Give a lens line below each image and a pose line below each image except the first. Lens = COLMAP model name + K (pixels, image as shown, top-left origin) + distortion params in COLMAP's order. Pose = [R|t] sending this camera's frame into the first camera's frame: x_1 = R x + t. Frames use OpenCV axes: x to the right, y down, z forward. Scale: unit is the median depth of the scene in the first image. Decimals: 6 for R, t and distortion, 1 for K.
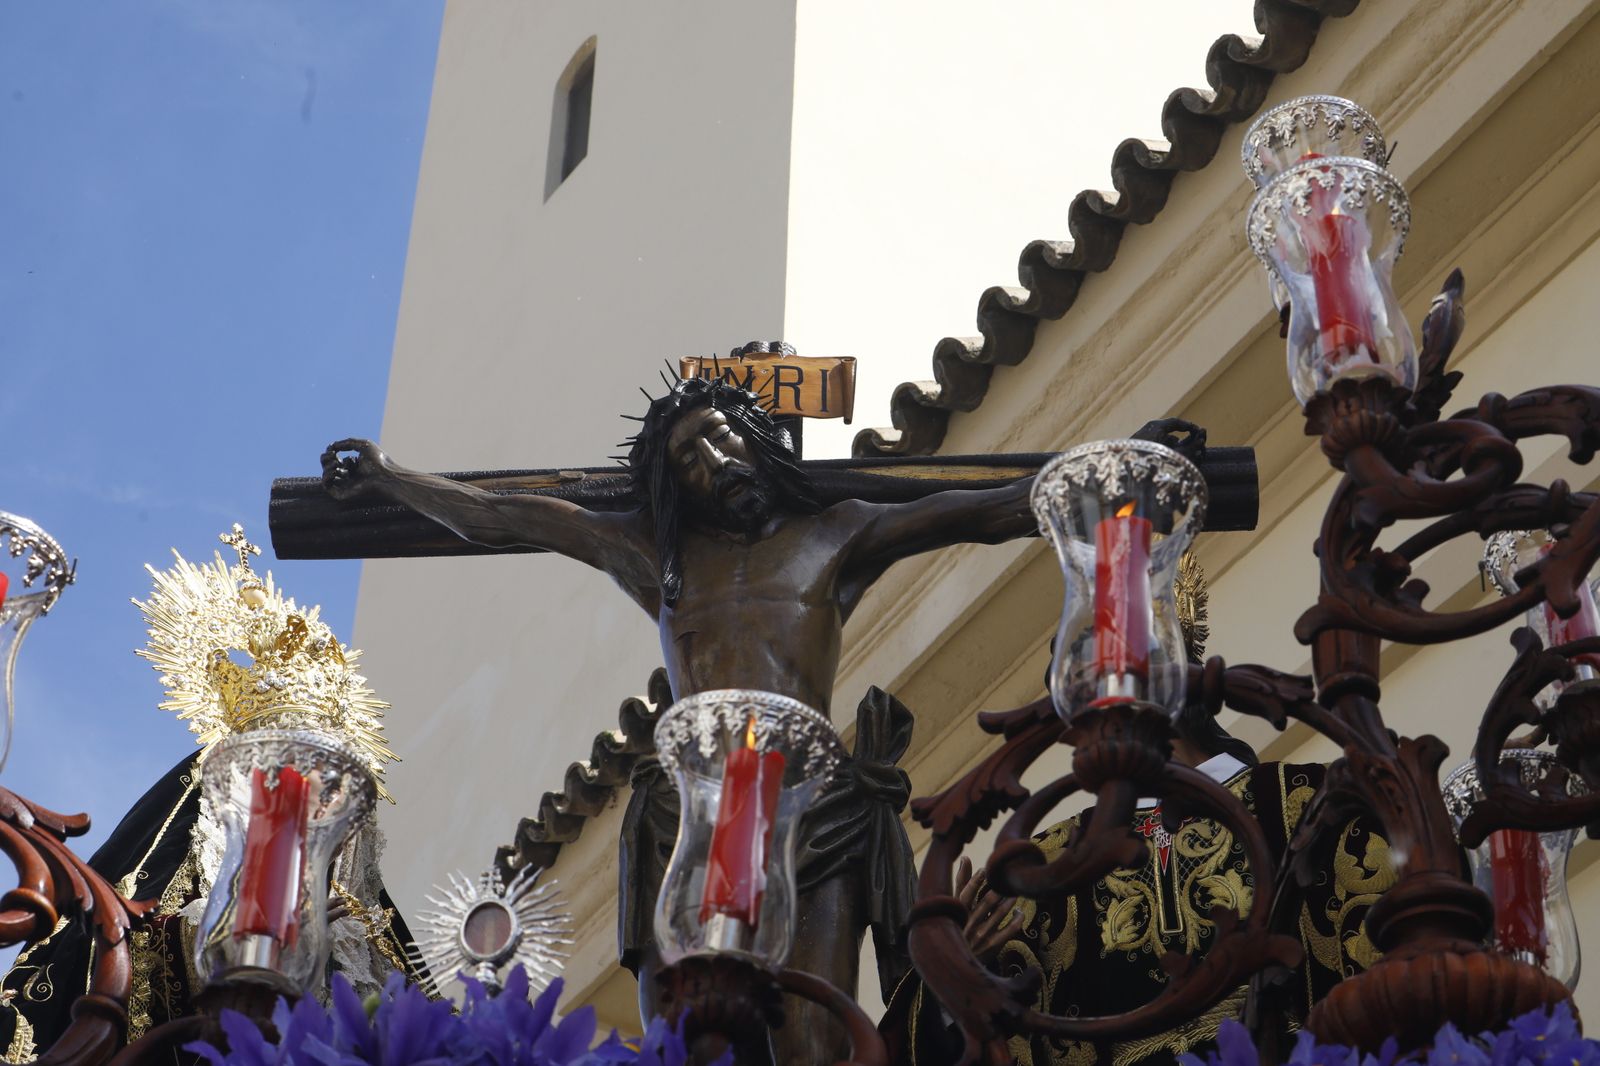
lens RADIAL K [[3228.5, 0, 800.0], [0, 3228.5, 533.0], [0, 0, 1]] dist [-0.222763, -0.040987]
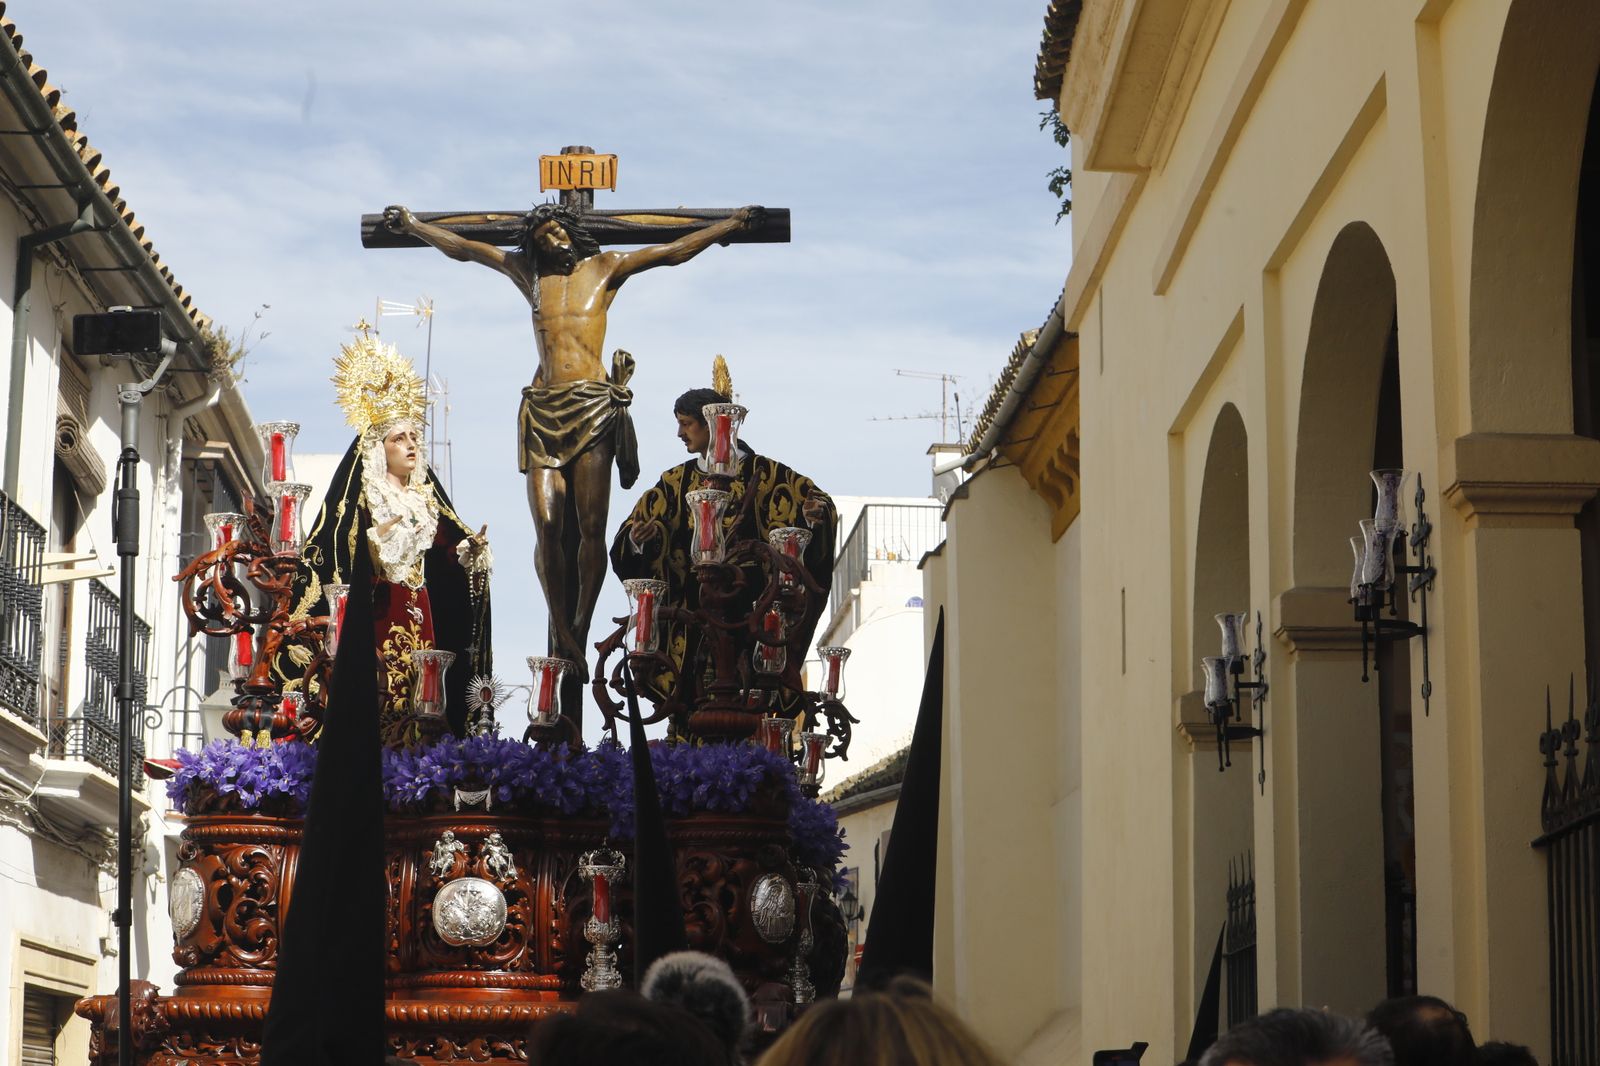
lens RADIAL K [[3228.5, 0, 800.0], [0, 3228.5, 533.0], [0, 0, 1]] dist [-0.222763, -0.040987]
pose [[0.999653, -0.001297, 0.026309, 0.097438], [-0.011181, 0.883462, 0.468370, -0.996828], [-0.023851, -0.468502, 0.883141, -1.261804]]
